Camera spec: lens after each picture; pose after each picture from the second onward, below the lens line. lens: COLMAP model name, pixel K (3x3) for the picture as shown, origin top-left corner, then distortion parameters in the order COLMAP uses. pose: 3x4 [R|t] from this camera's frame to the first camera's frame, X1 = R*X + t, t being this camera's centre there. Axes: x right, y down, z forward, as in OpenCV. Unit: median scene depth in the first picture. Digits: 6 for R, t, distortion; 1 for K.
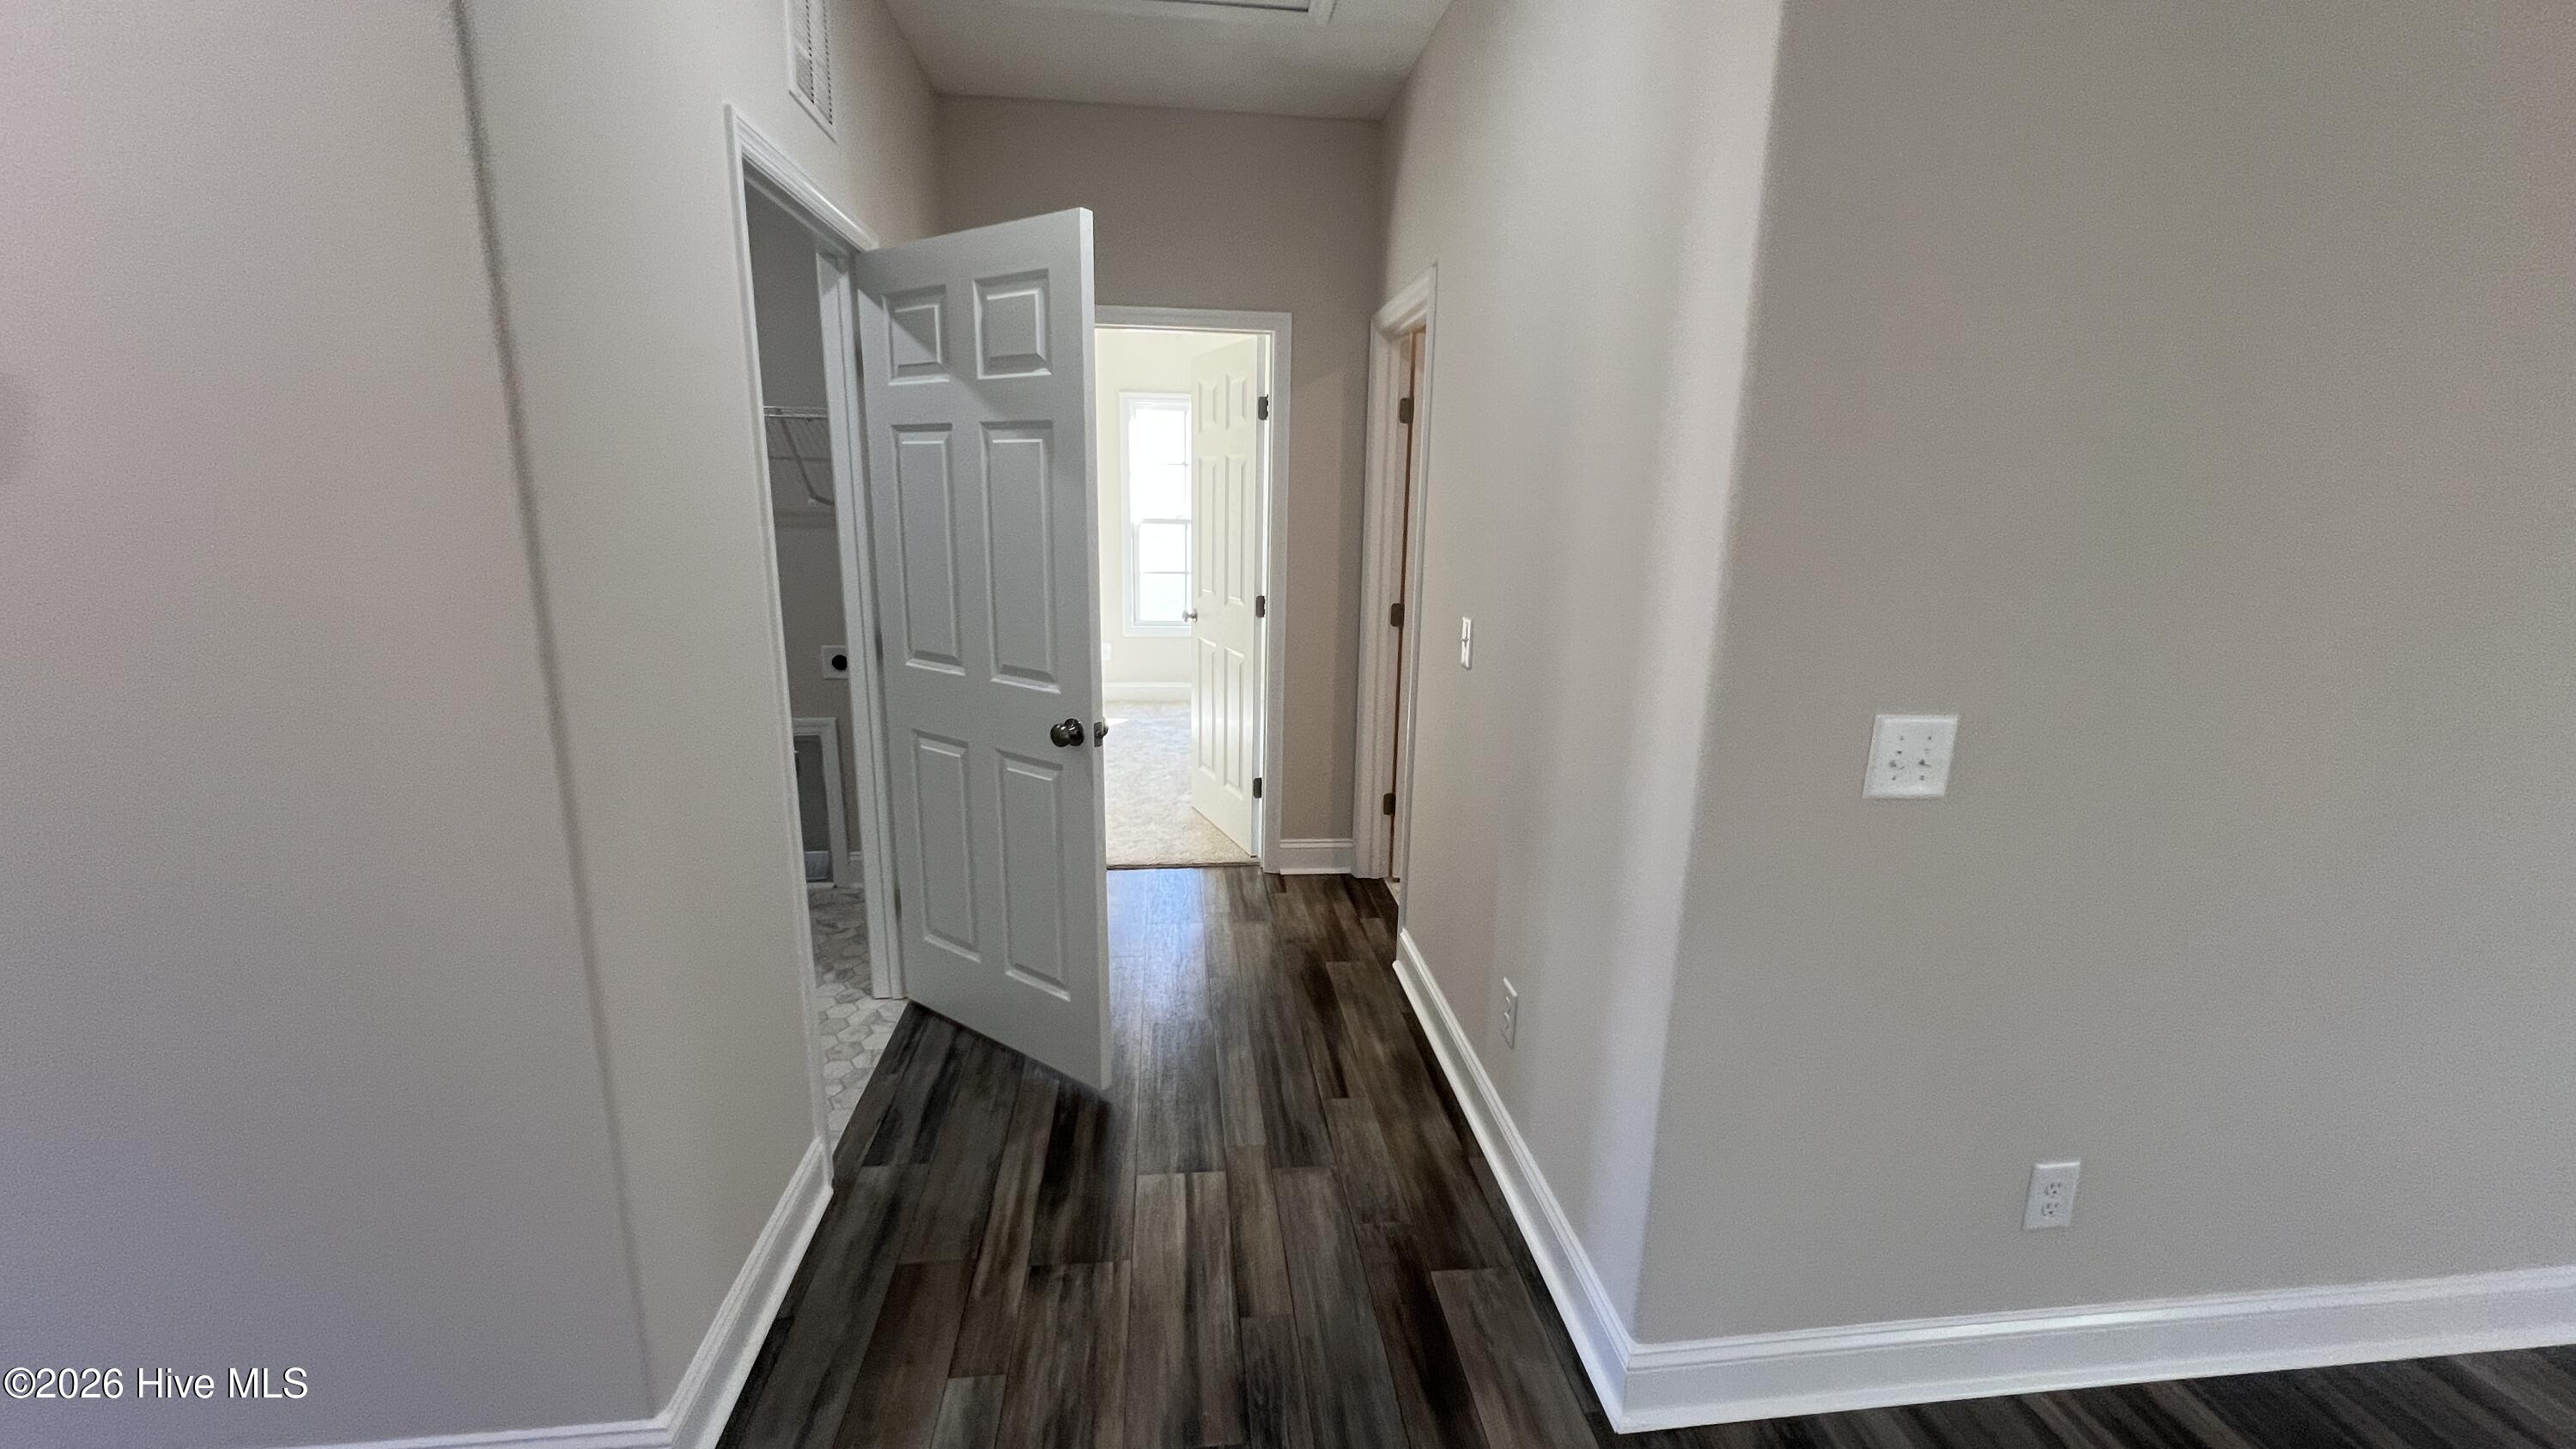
lens RADIAL K [[1013.8, 0, 1282.5], [0, 1013.8, 719.6], [0, 0, 1]] dist [0.000542, 0.000859]
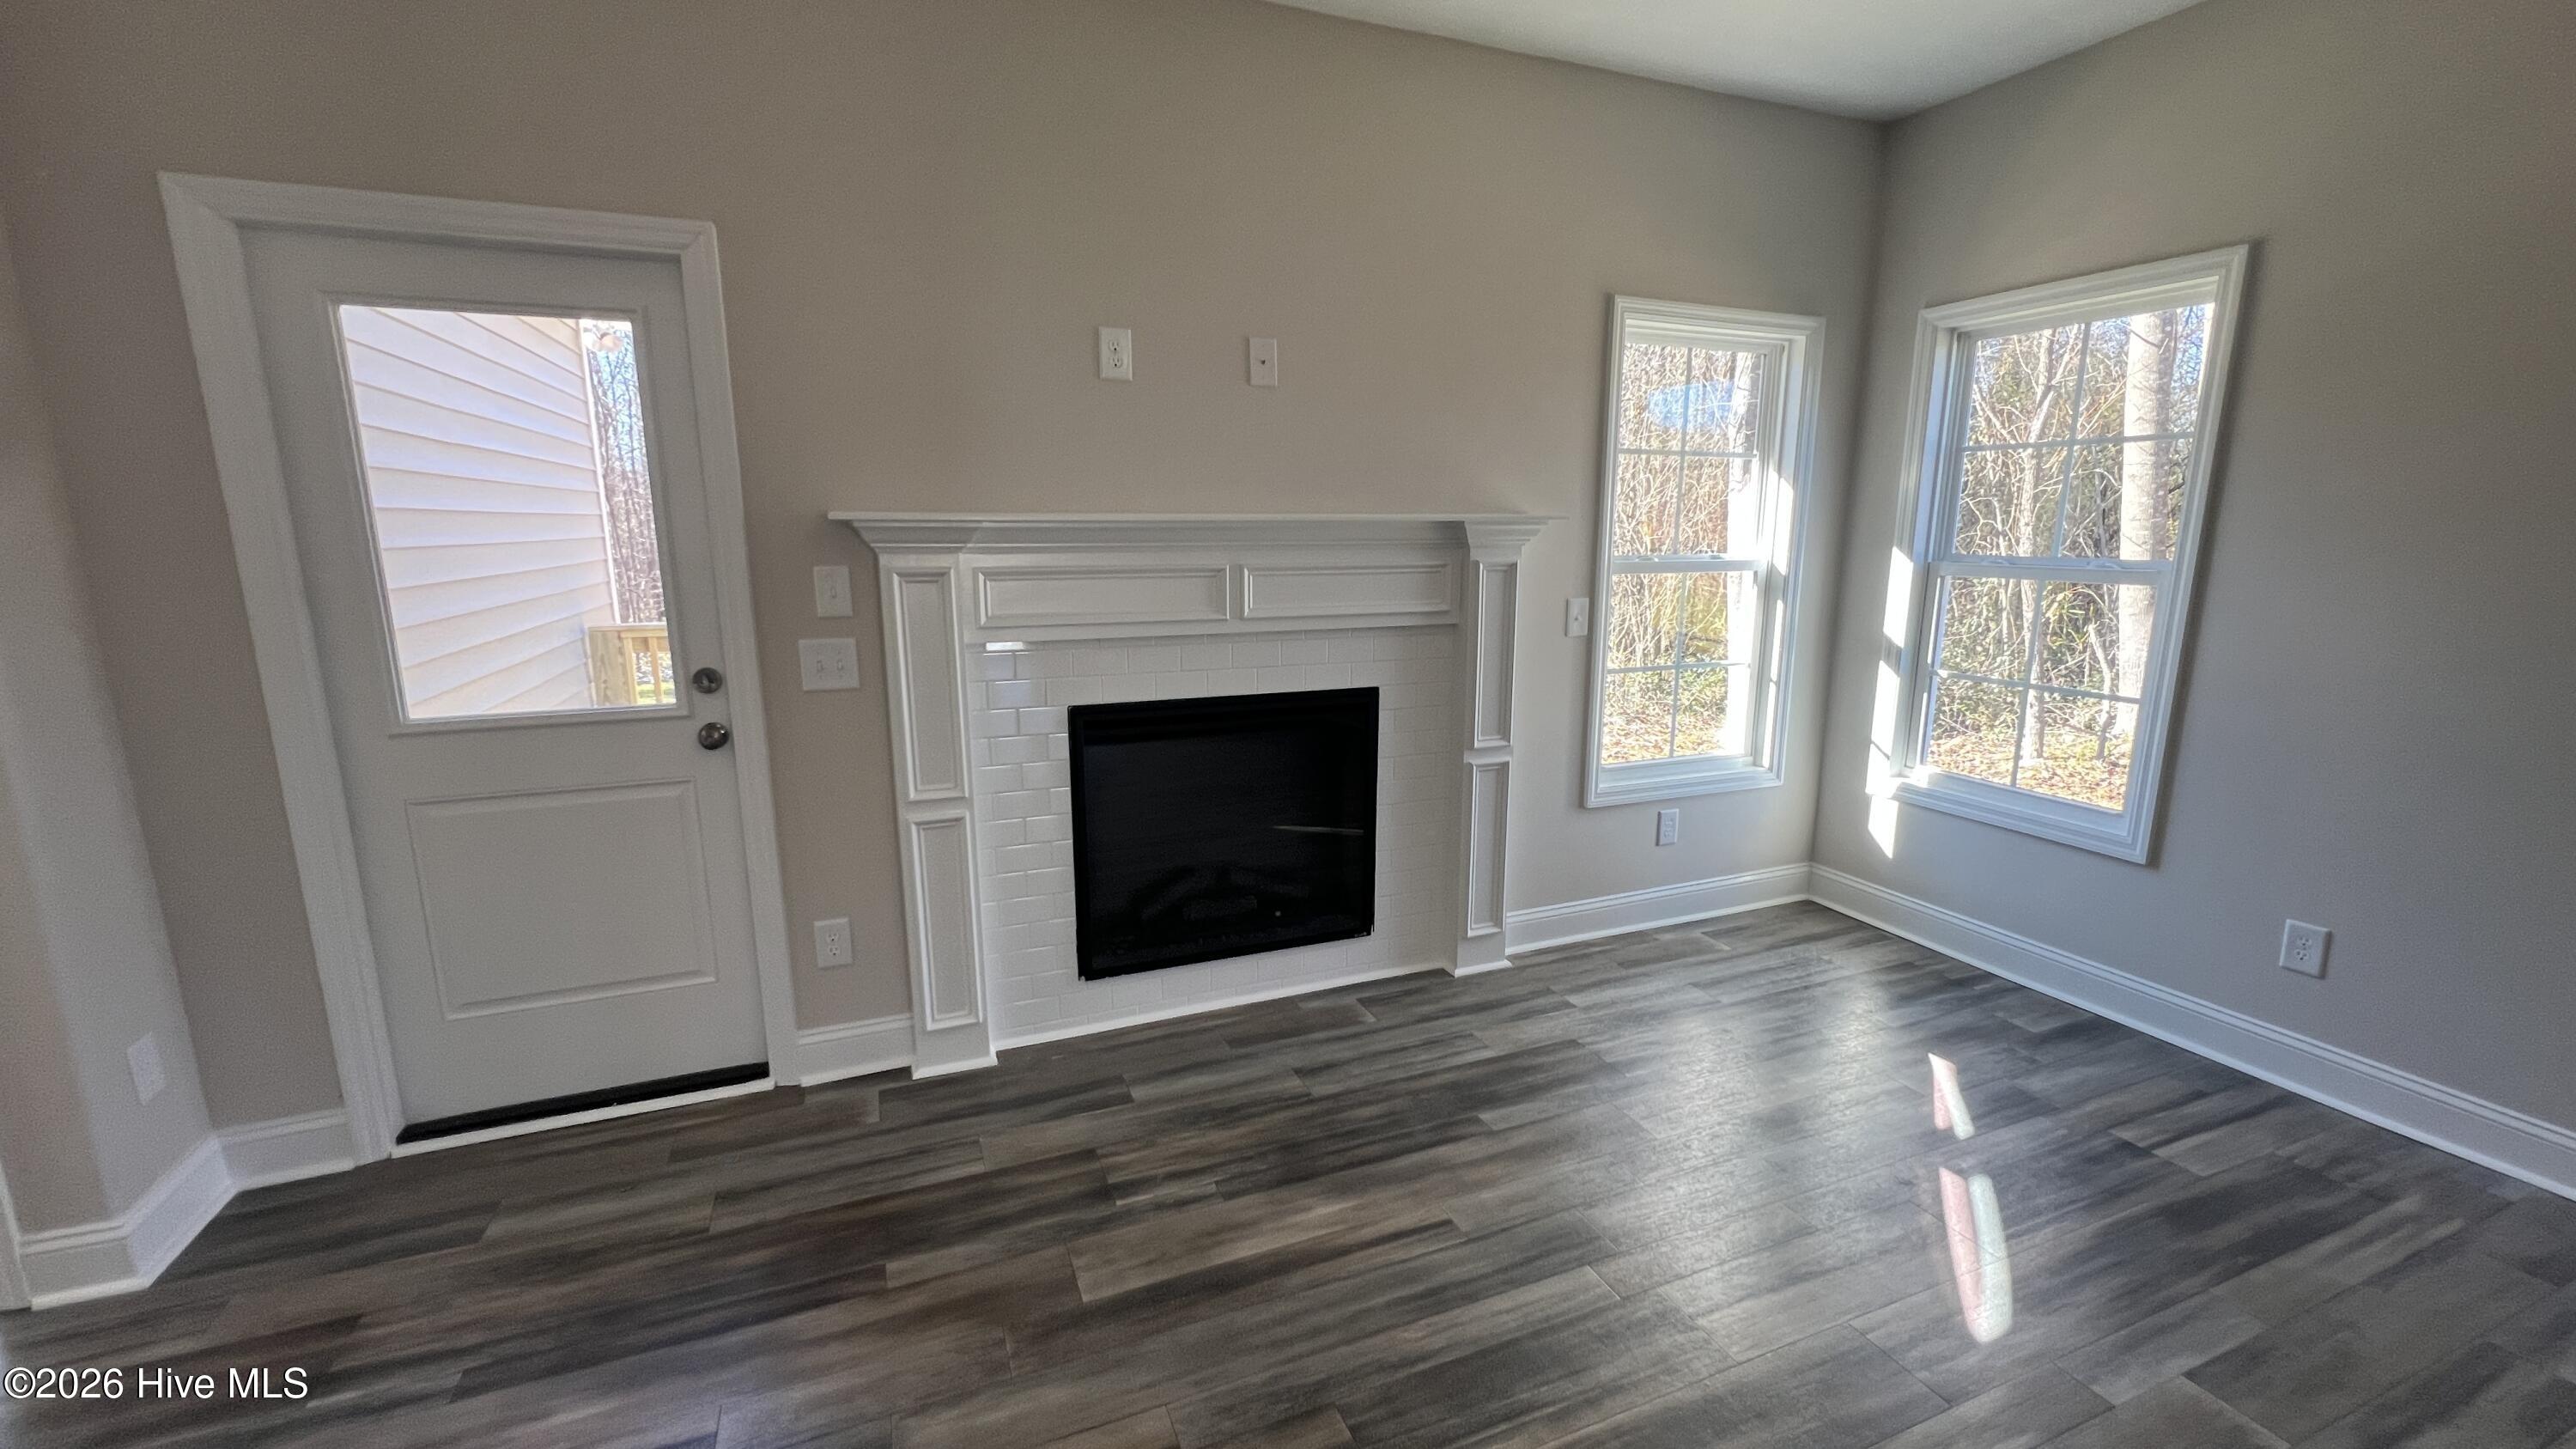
lens RADIAL K [[1013.8, 0, 1286.2], [0, 1013.8, 725.1], [0, 0, 1]] dist [0.000542, 0.000859]
pose [[-0.263158, -0.199173, 0.943969, -0.803789], [0.211220, 0.942824, 0.257815, -0.449867], [-0.941347, 0.267232, -0.206042, 2.038177]]
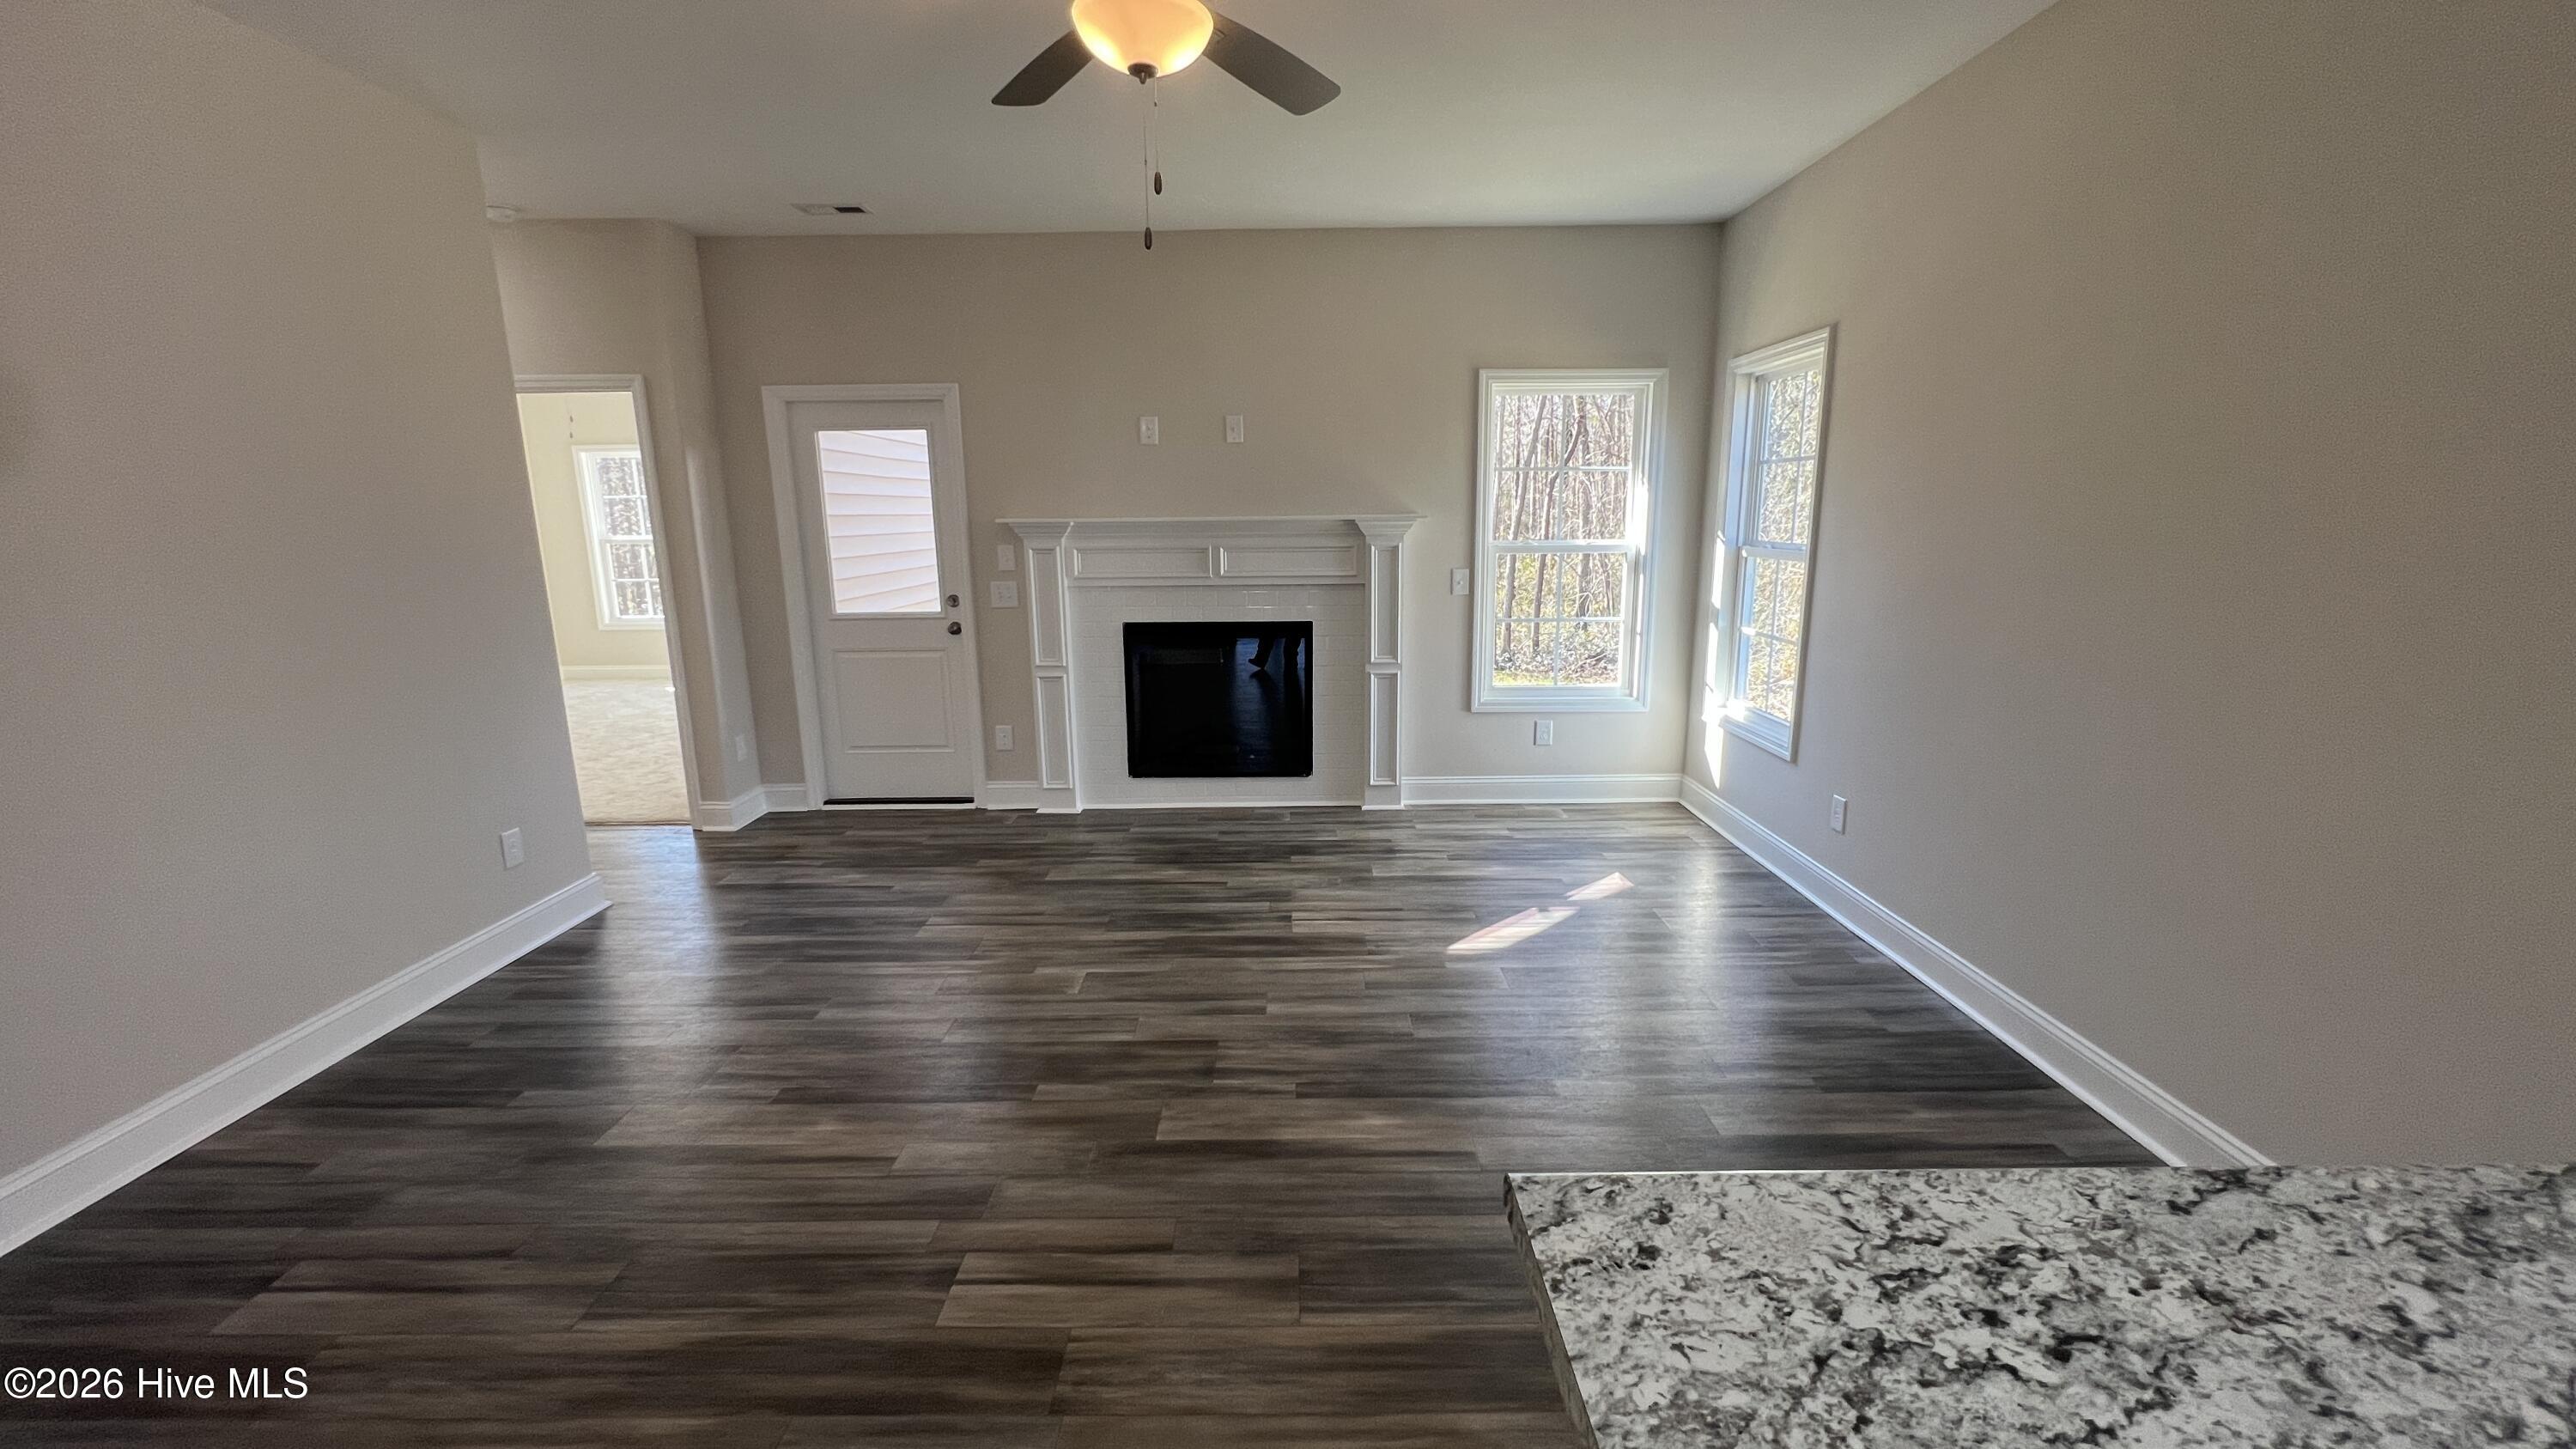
lens RADIAL K [[1013.8, 0, 1291.7], [0, 1013.8, 721.0], [0, 0, 1]] dist [0.000542, 0.000859]
pose [[0.112518, -0.217087, 0.969646, -1.804309], [0.230922, 0.954838, 0.186975, -0.330174], [-0.966444, 0.202875, 0.157567, 1.321054]]
